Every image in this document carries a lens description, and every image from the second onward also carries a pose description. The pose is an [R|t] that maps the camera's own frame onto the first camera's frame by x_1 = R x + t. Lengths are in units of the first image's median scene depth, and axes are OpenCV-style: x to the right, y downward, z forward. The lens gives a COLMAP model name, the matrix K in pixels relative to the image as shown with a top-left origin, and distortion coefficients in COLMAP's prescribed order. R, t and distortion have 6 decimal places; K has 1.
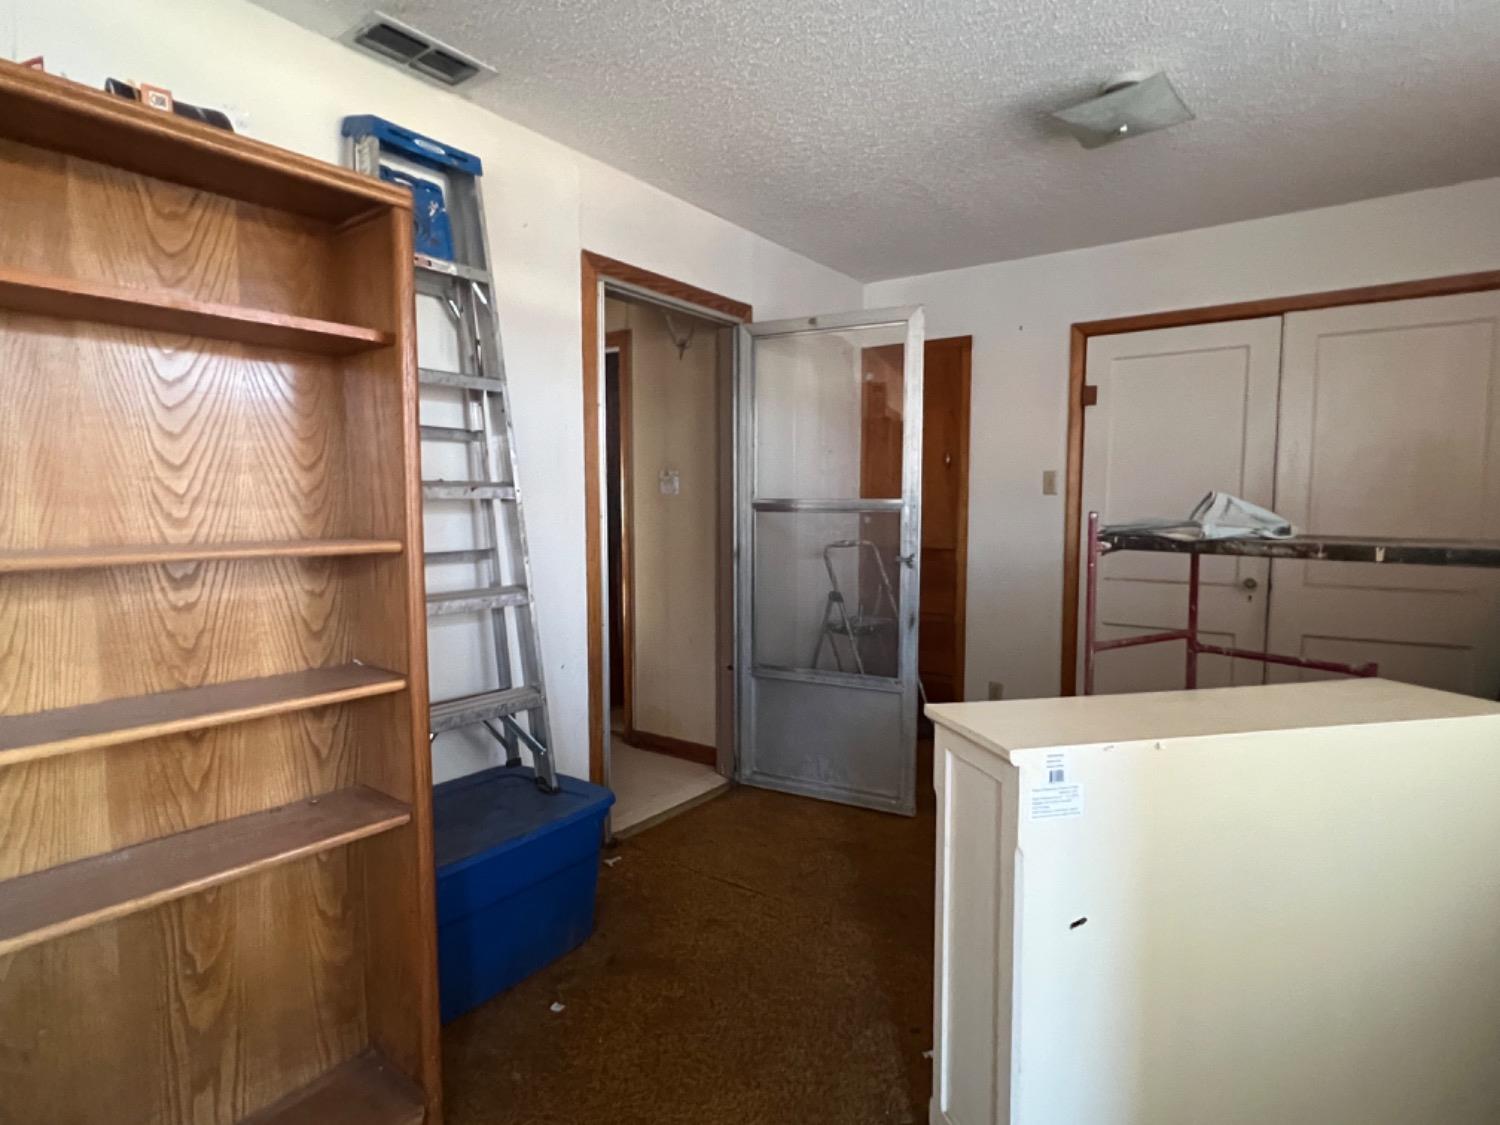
lens RADIAL K [[809.1, 0, 752.0], [0, 809.1, 561.1], [0, 0, 1]] dist [-0.001305, 0.000268]
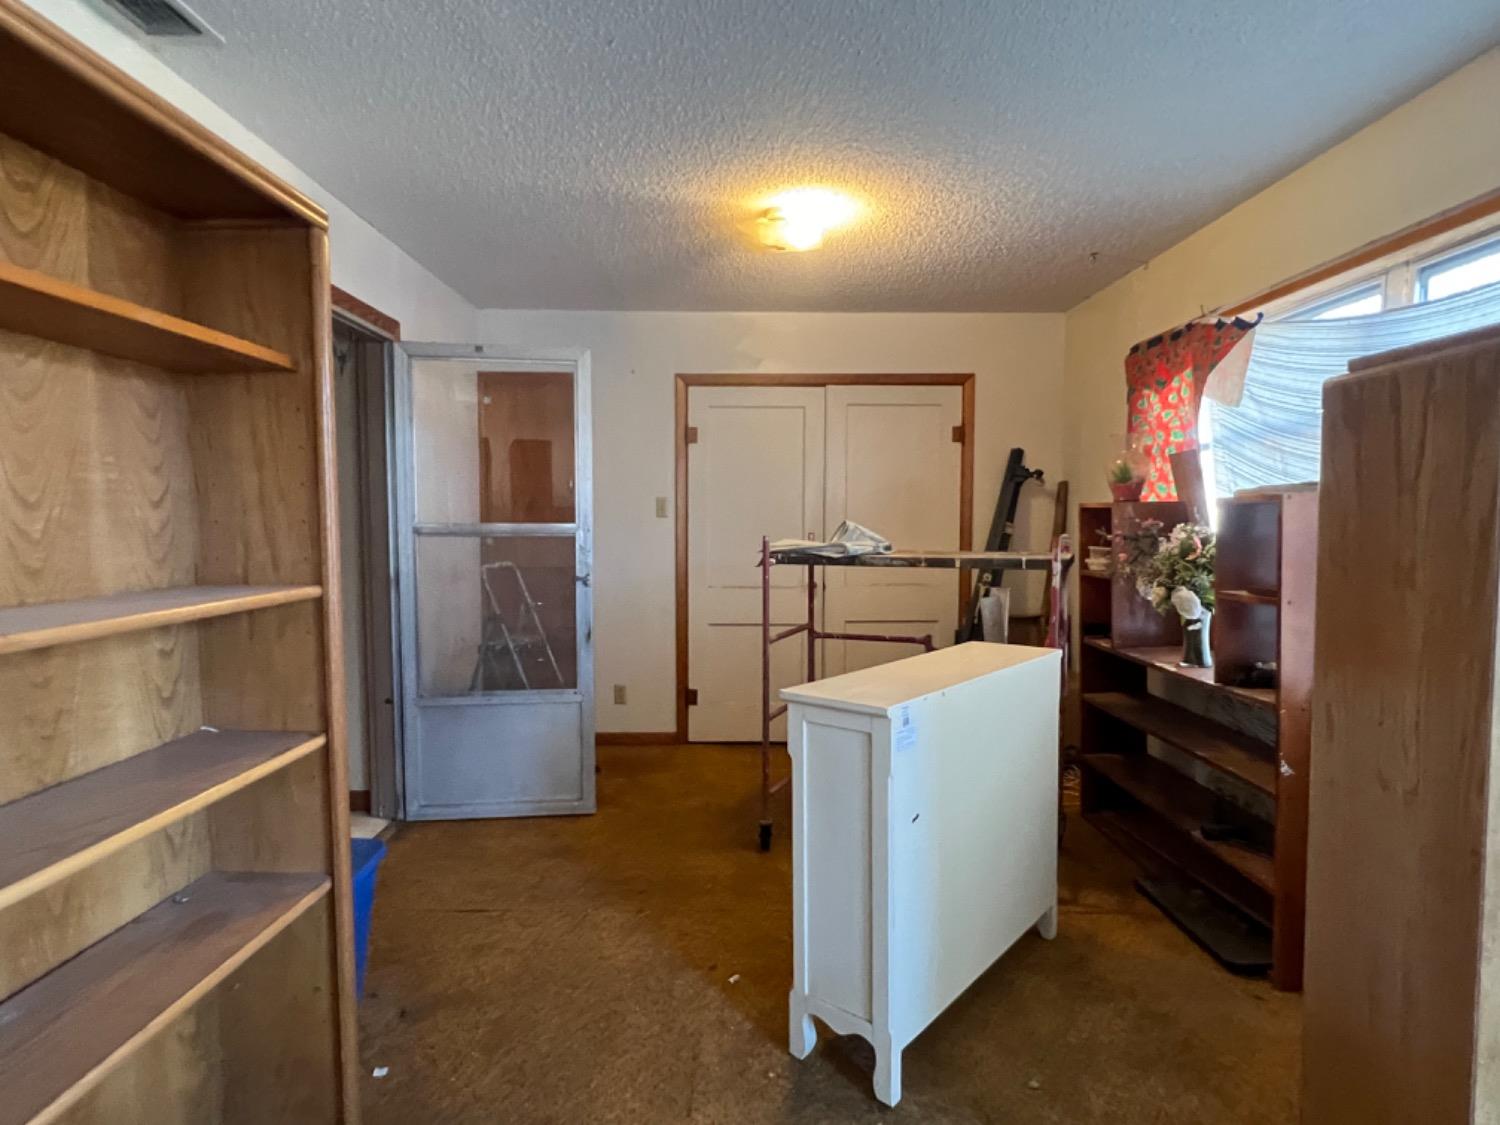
lens RADIAL K [[809.1, 0, 743.2], [0, 809.1, 565.0], [0, 0, 1]] dist [-0.001305, 0.000268]
pose [[0.811417, -0.034629, 0.583441, -0.270175], [0.041251, 0.999147, 0.001932, -0.013918], [-0.583010, 0.022500, 0.812153, -0.015253]]
